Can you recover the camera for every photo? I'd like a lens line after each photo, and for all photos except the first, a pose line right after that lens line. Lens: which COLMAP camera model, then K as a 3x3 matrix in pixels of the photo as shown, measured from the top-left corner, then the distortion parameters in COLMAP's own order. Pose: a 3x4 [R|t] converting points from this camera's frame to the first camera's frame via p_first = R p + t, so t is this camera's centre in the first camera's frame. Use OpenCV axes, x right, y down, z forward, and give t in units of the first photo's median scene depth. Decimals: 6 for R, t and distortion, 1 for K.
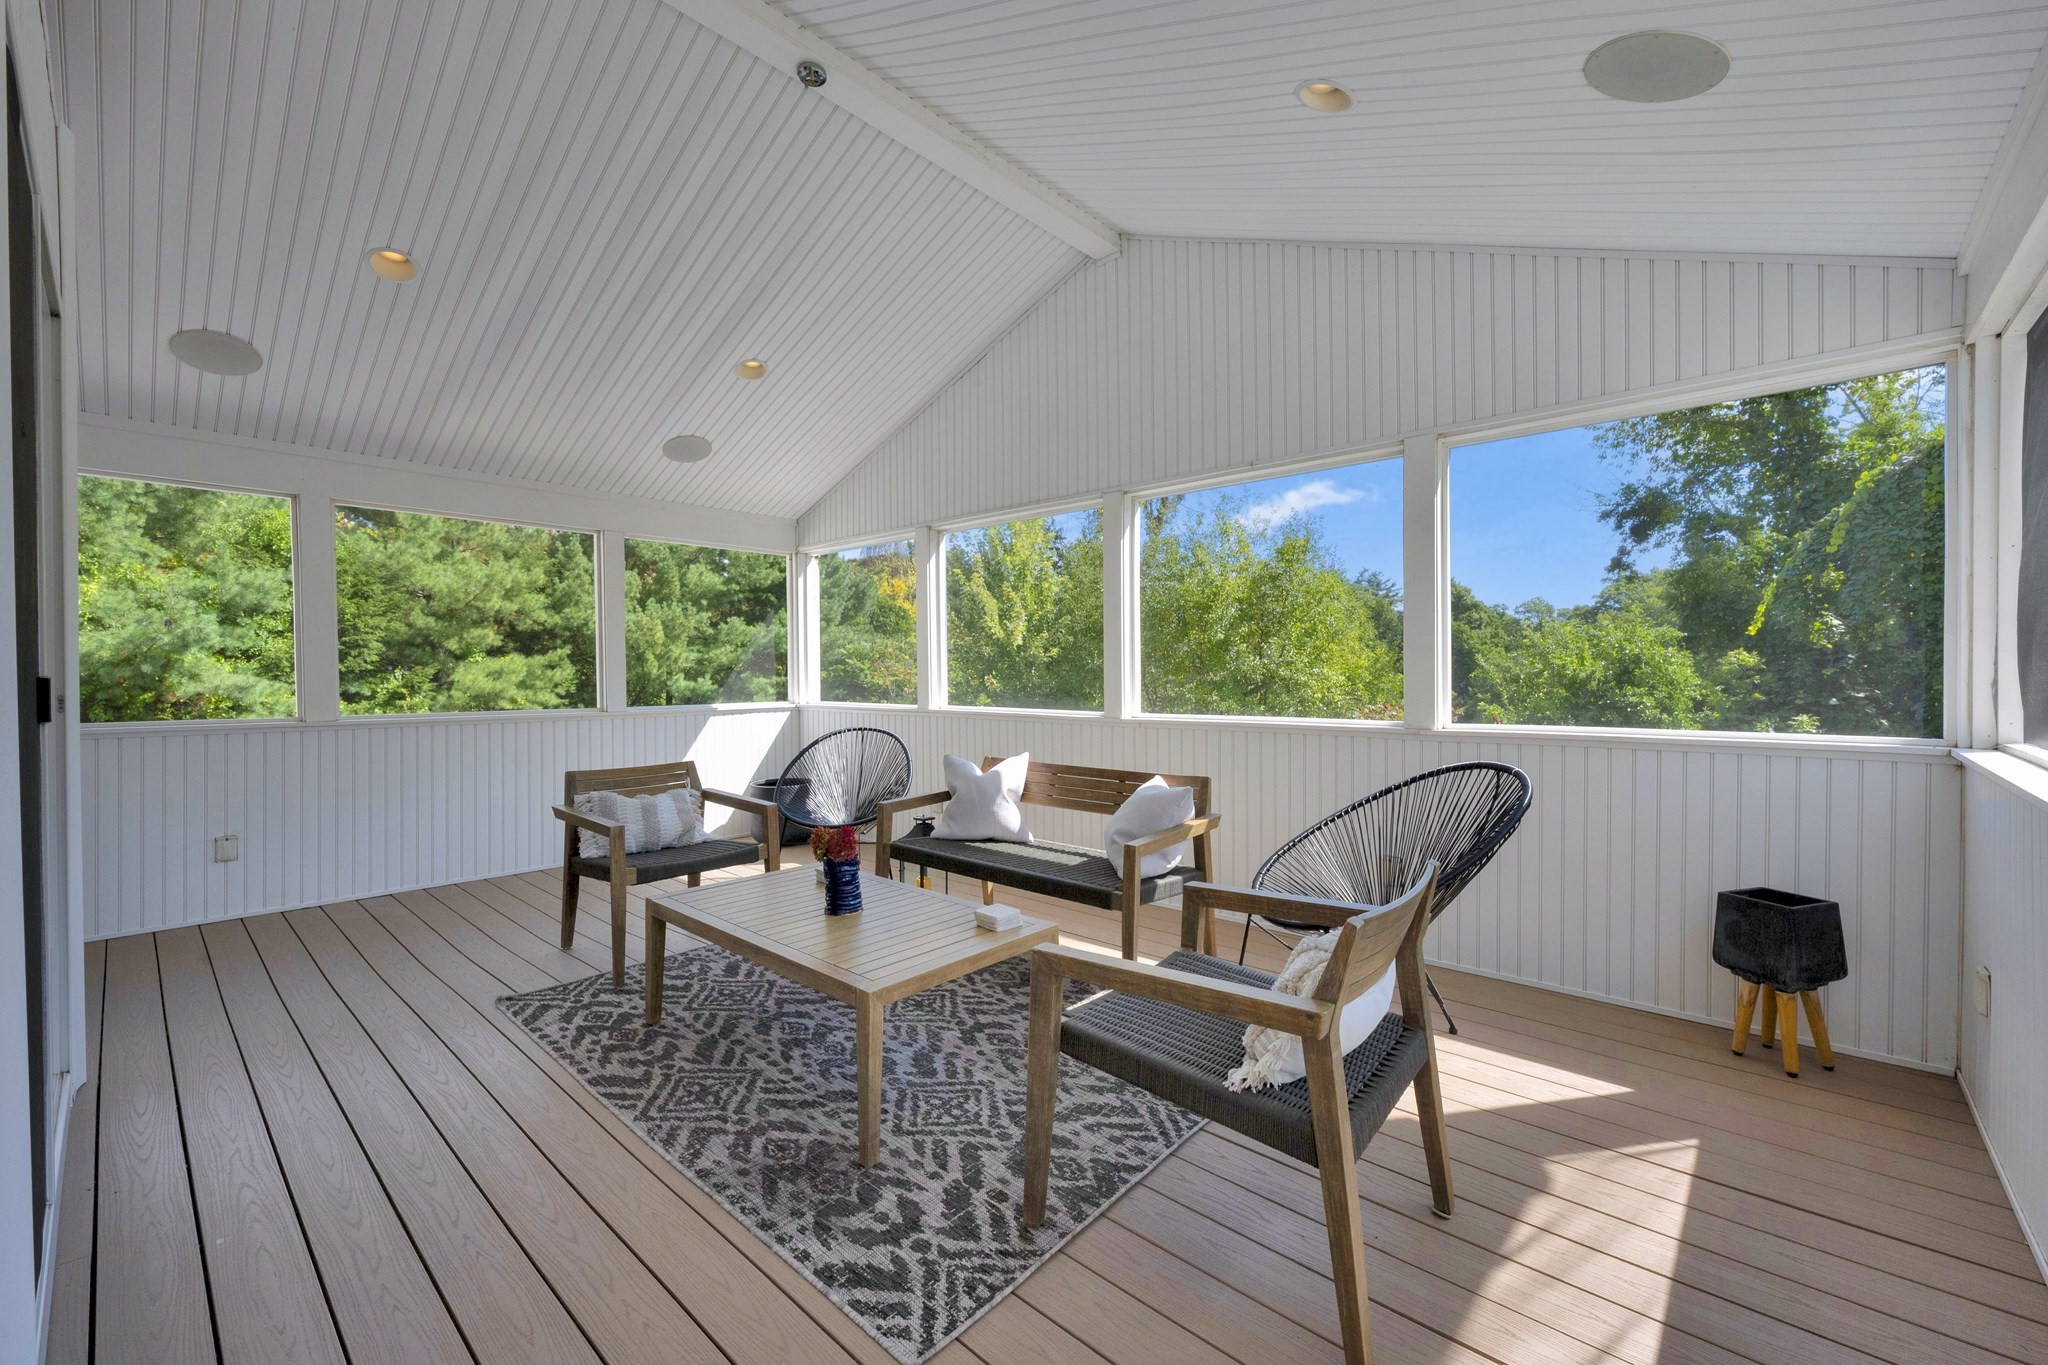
lens RADIAL K [[817.0, 0, 1024.0], [0, 817.0, 682.5], [0, 0, 1]] dist [-0.003481, 0.000187]
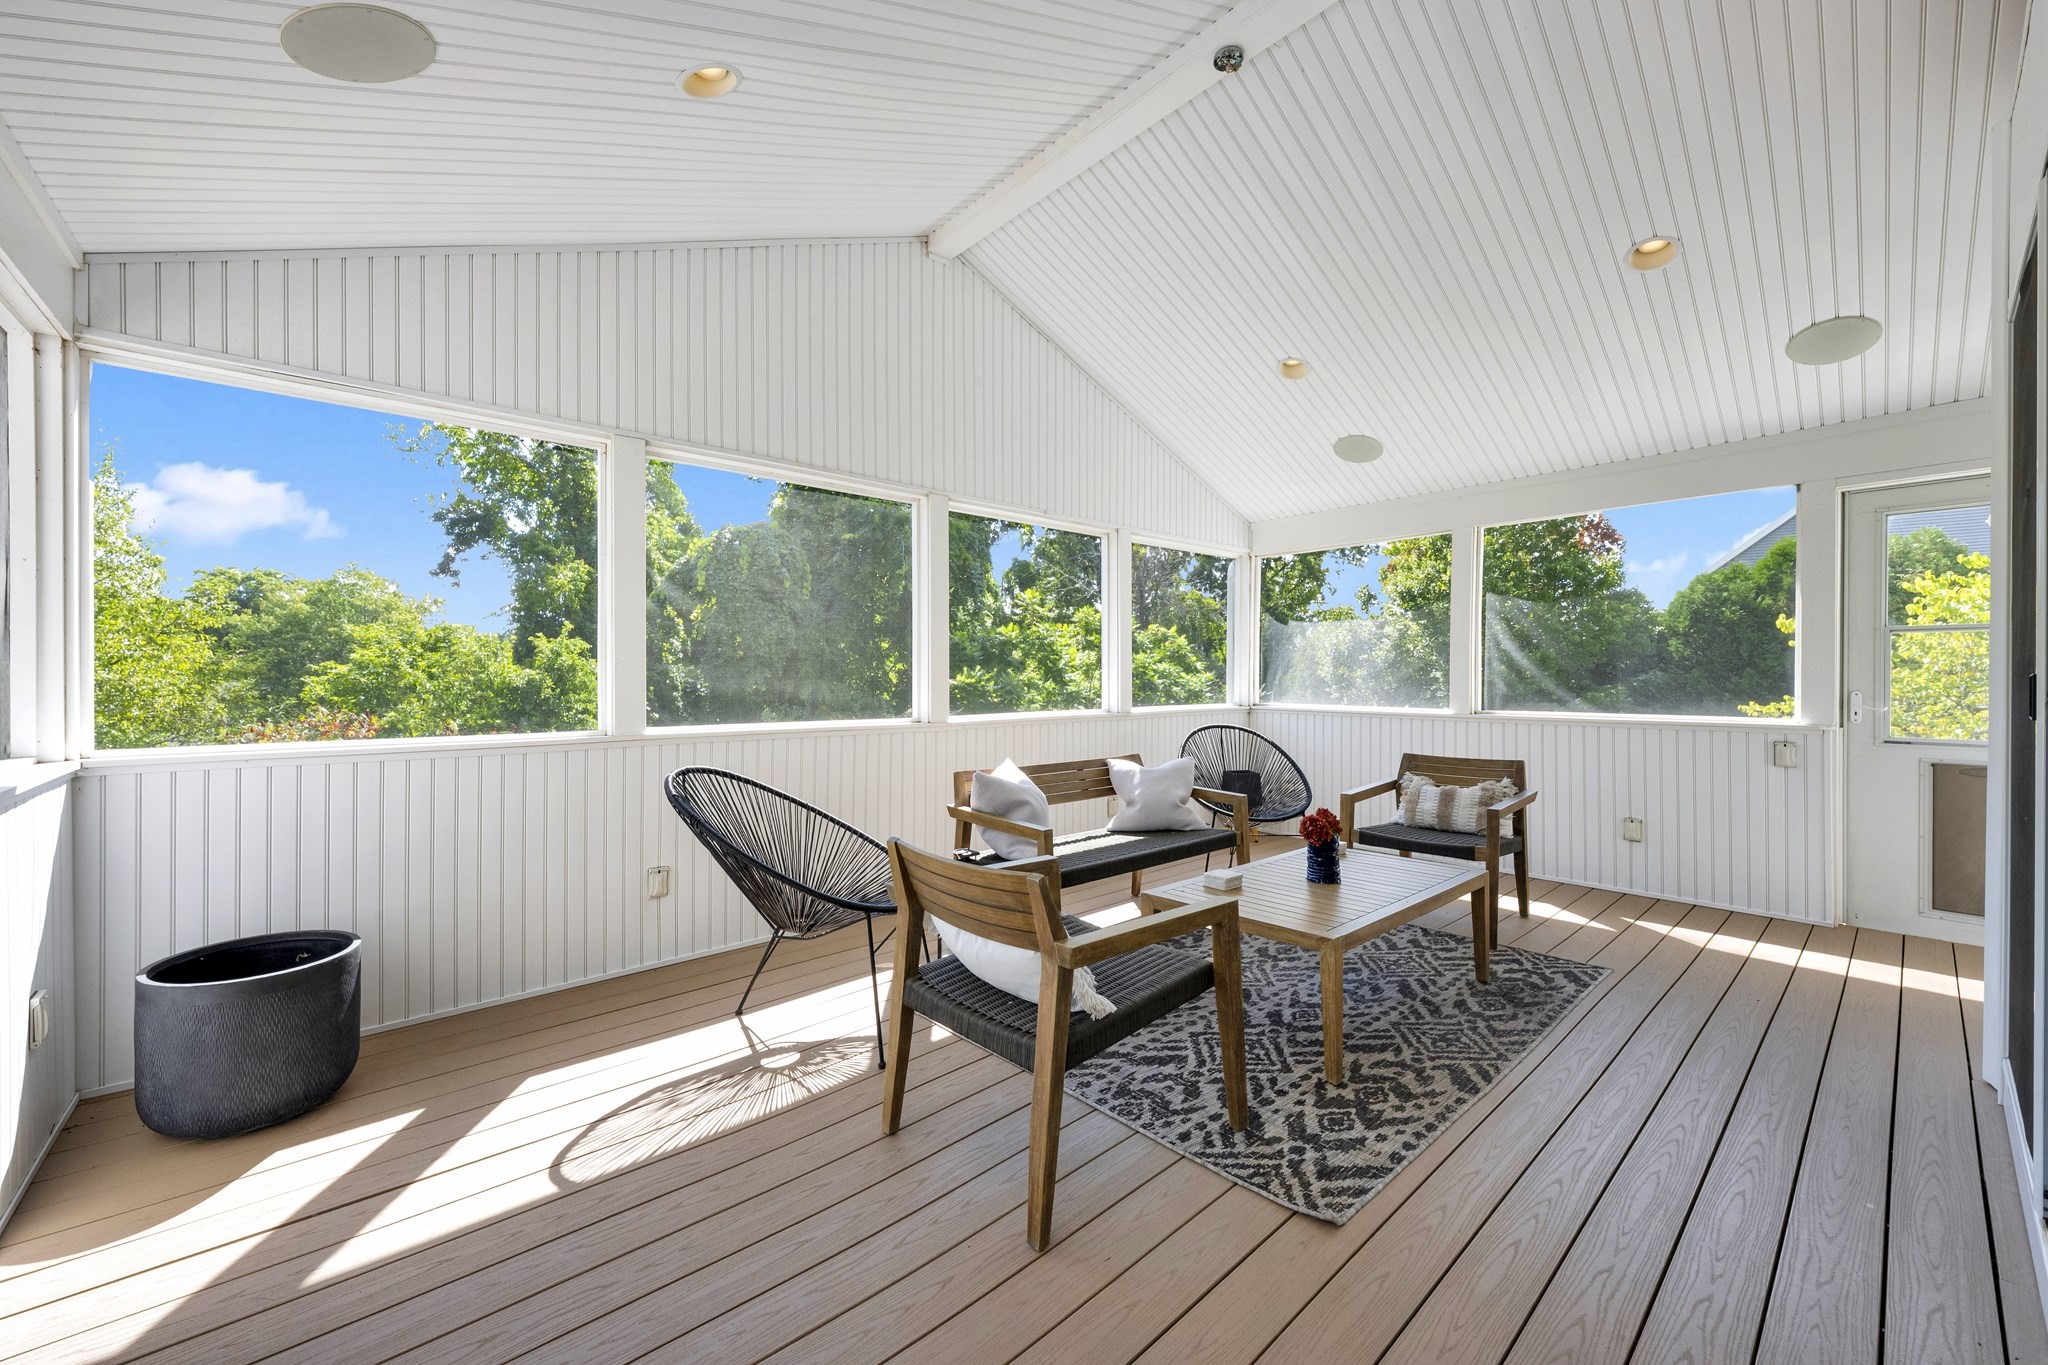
lens RADIAL K [[833.9, 0, 1029.5], [0, 833.9, 653.9], [0, 0, 1]] dist [0.001133, -0.000391]
pose [[0.084746, 0.031936, 0.995891, -1.429634], [0.011760, 0.999385, -0.033049, -0.002870], [-0.996333, 0.014512, 0.084318, 1.300629]]
